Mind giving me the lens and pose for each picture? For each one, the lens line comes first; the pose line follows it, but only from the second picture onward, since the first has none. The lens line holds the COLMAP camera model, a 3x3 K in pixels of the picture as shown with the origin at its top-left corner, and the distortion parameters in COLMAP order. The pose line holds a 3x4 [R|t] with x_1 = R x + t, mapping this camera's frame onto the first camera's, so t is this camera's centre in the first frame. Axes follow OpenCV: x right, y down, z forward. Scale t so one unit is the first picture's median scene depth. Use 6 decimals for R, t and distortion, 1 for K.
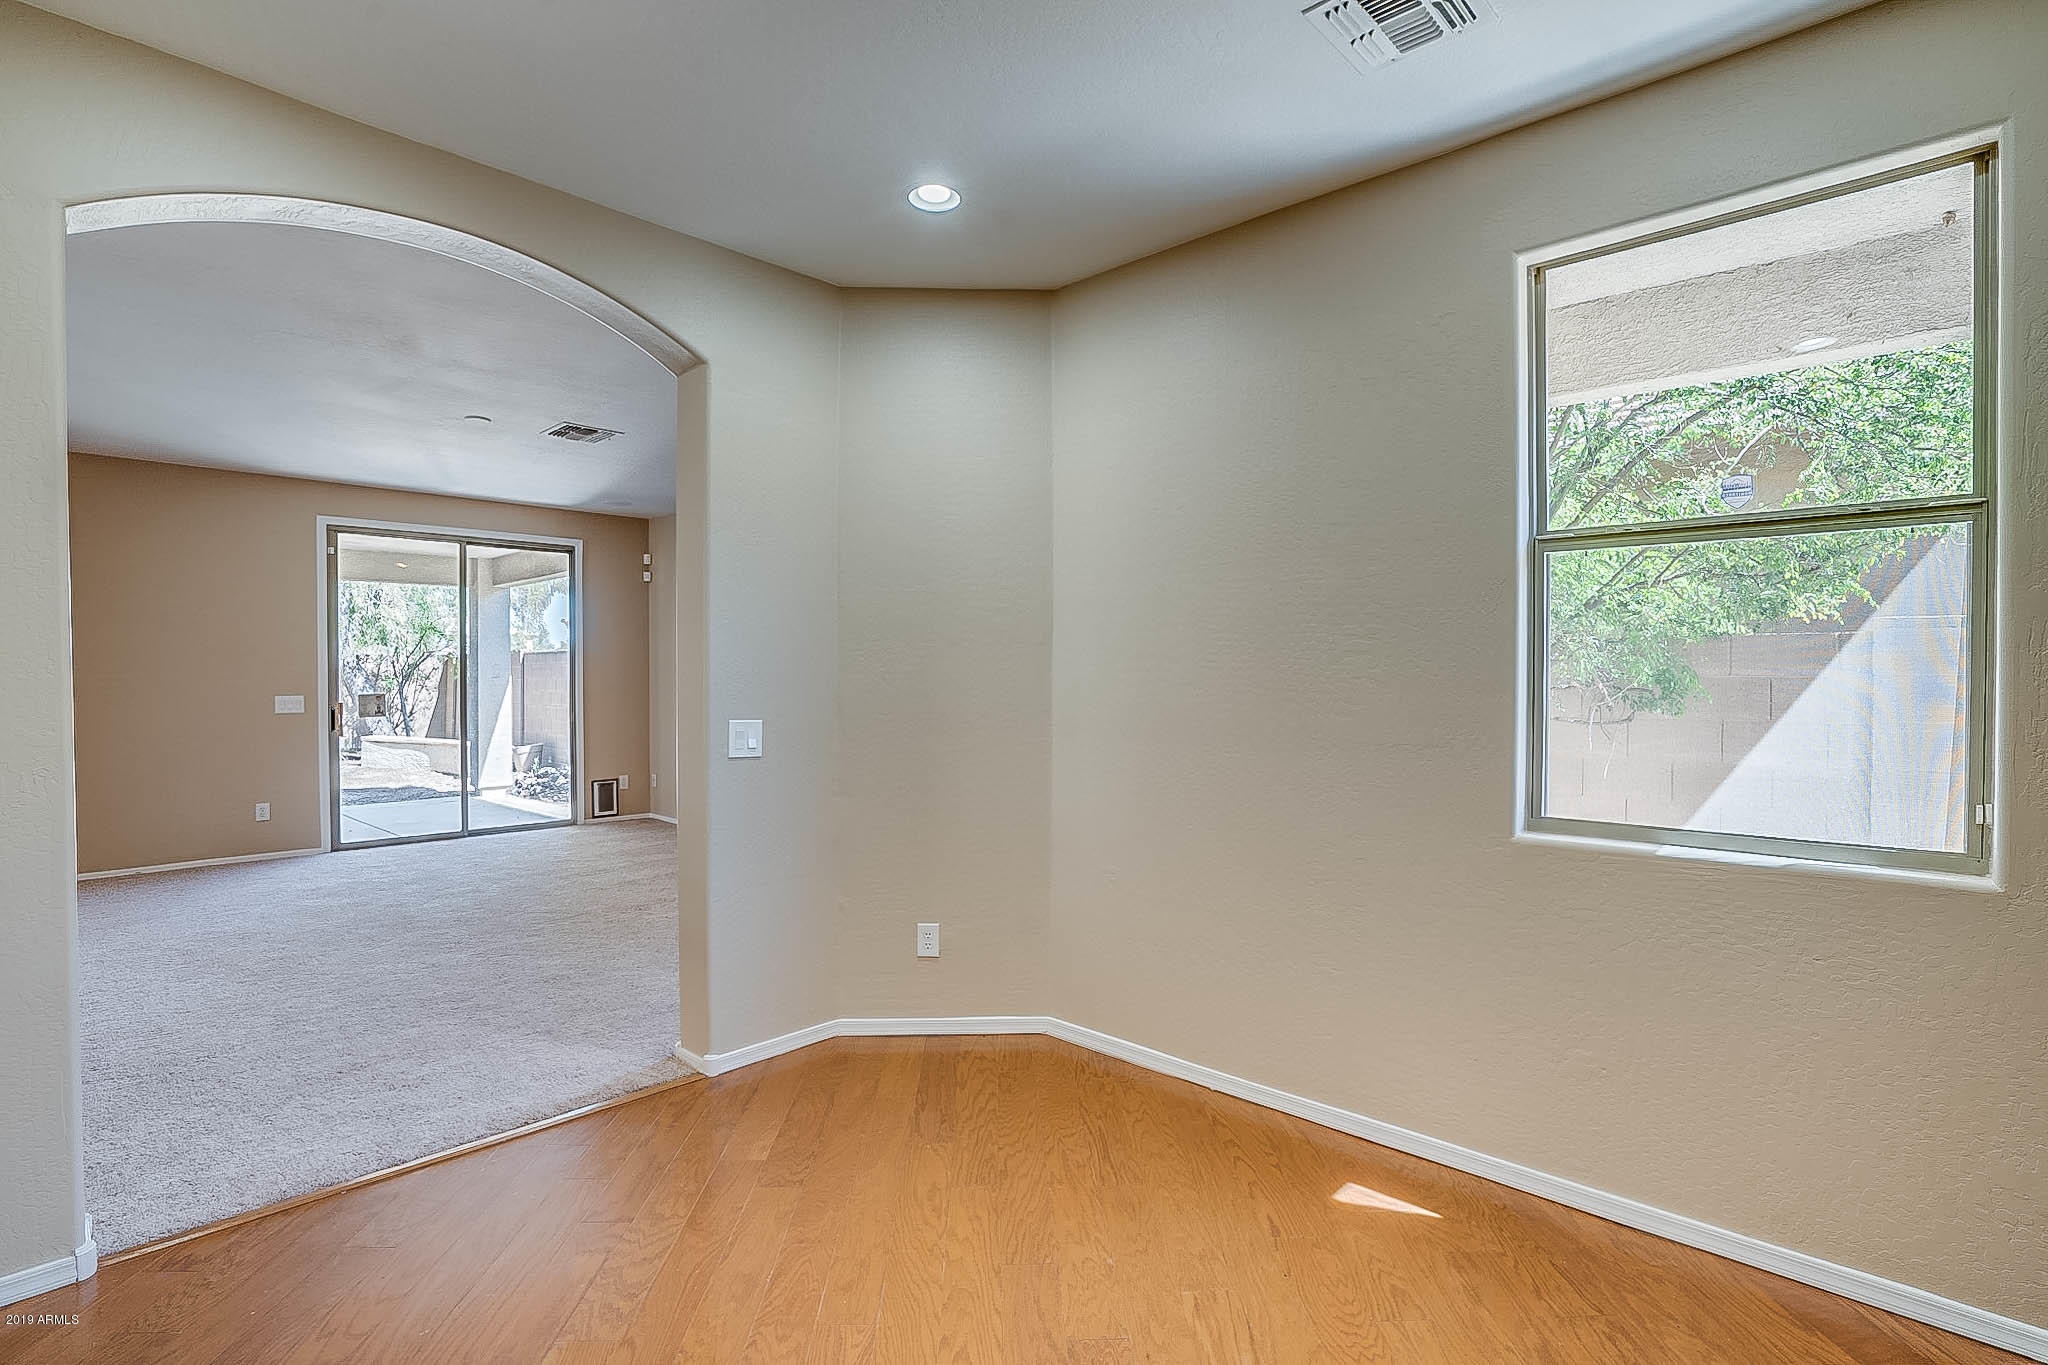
lens RADIAL K [[952.5, 0, 1029.3], [0, 952.5, 694.1], [0, 0, 1]] dist [-0.049718, 0.017248]
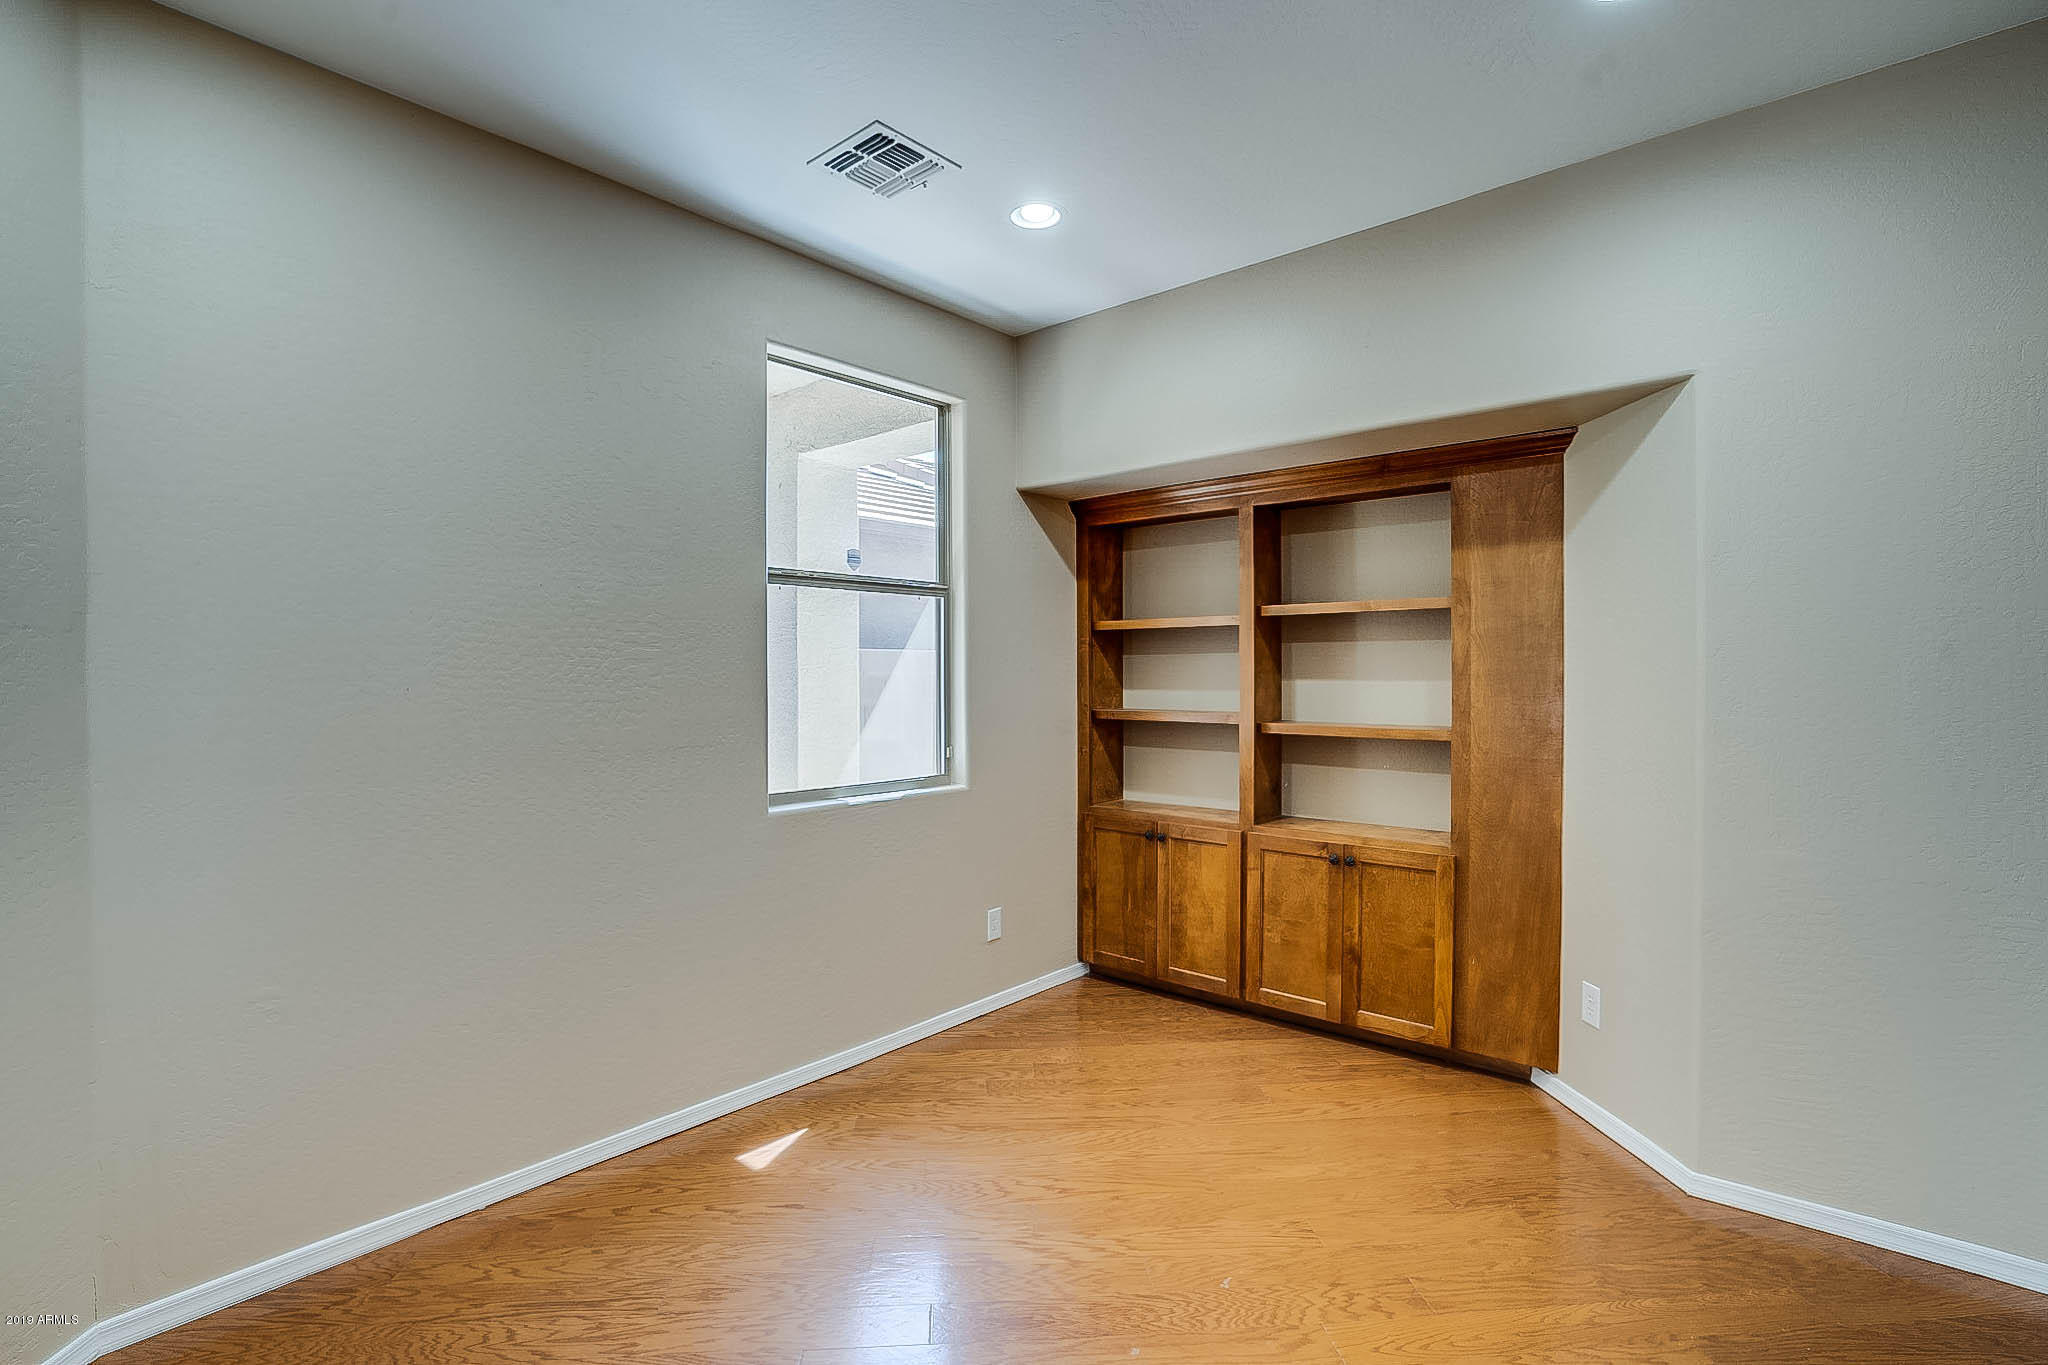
lens RADIAL K [[952.0, 0, 1036.5], [0, 952.0, 677.6], [0, 0, 1]] dist [-0.053009, 0.017000]
pose [[-0.029678, -0.008810, 0.999521, -0.248396], [0.023090, 0.999688, 0.009497, -0.009390], [-0.999293, 0.023361, -0.029465, 0.230377]]
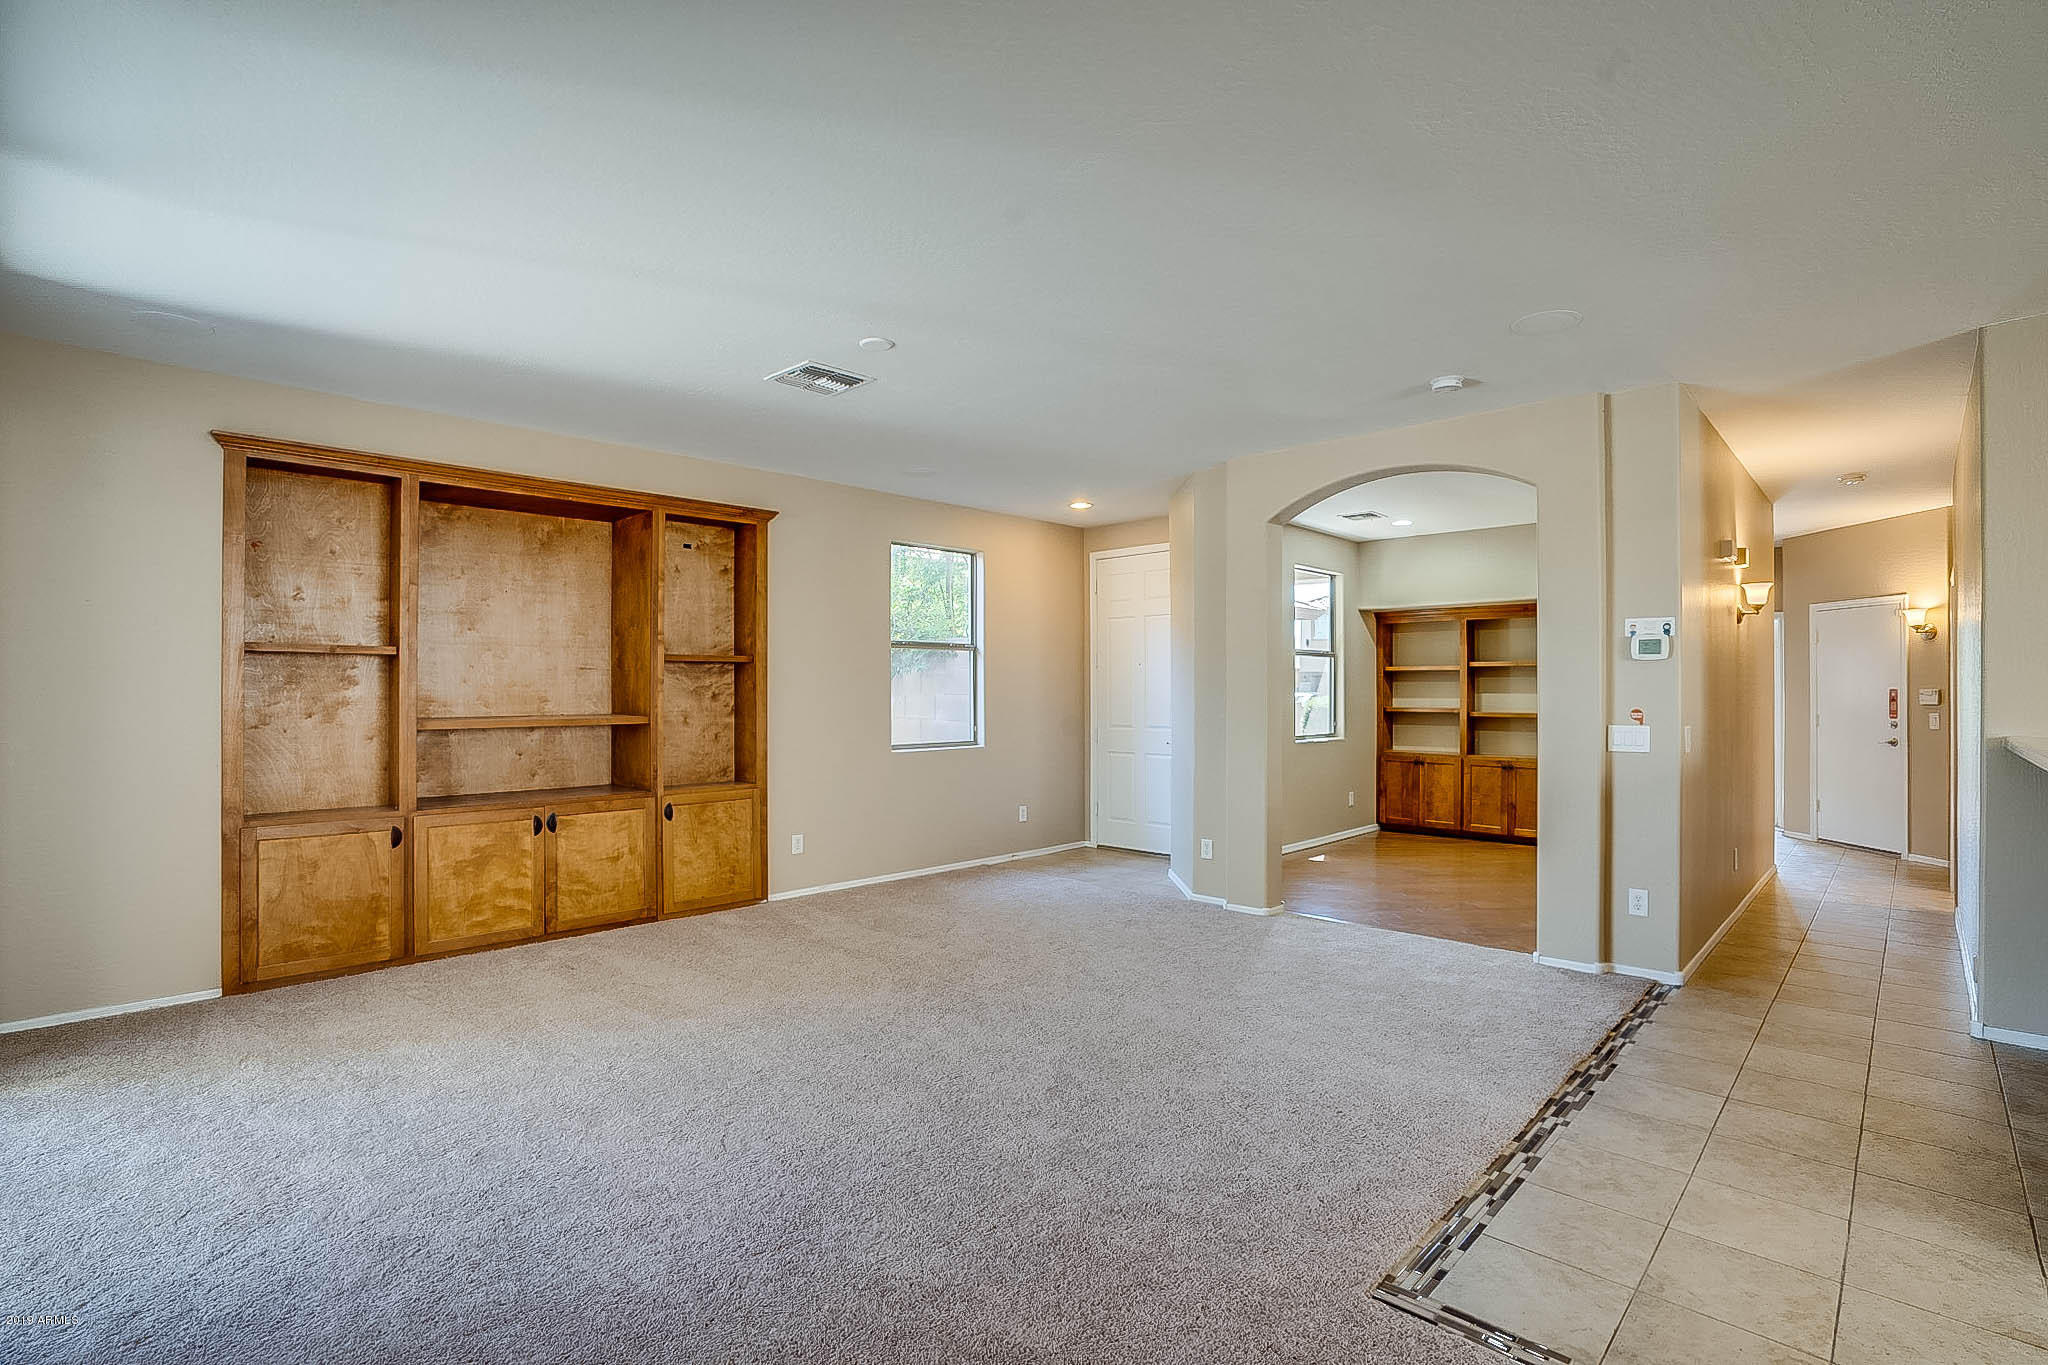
lens RADIAL K [[955.5, 0, 1027.5], [0, 955.5, 687.7], [0, 0, 1]] dist [-0.066114, 0.026774]
pose [[0.026714, 0.001248, 0.999642, -0.956278], [0.020833, 0.999781, -0.001805, -0.017348], [-0.999426, 0.020874, 0.026682, 0.625694]]
